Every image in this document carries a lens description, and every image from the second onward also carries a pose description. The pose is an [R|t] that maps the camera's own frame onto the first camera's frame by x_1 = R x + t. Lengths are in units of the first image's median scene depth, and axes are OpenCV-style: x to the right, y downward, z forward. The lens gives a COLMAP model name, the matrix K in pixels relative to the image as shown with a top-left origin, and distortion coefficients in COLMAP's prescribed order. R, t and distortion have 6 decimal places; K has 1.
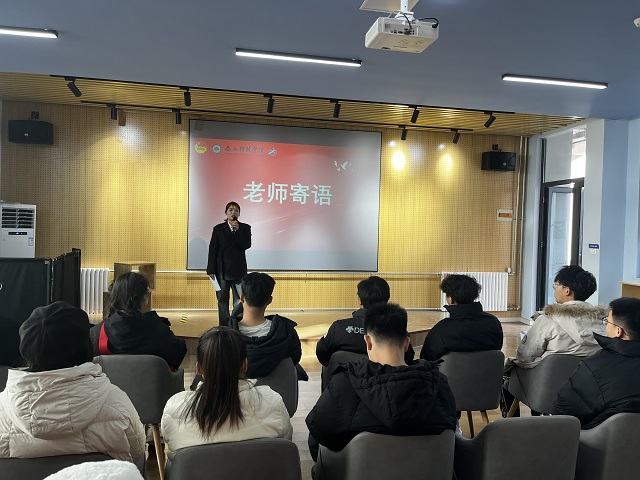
lens RADIAL K [[448.3, 0, 320.0], [0, 448.3, 240.0], [0, 0, 1]] dist [0.002841, -0.000706]
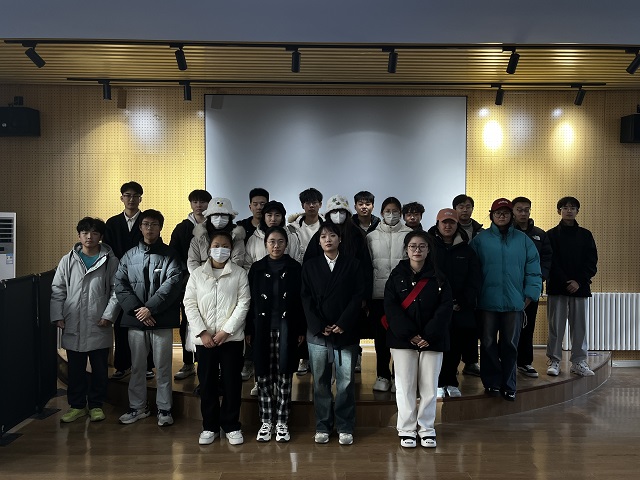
lens RADIAL K [[523.1, 0, 320.0], [0, 523.1, 240.0], [0, 0, 1]] dist [0.008767, 0.009593]
pose [[0.986117, -0.019408, -0.164916, 0.043826], [0.018394, 0.999801, -0.007672, -0.011427], [0.165032, 0.004532, 0.986278, 0.155668]]
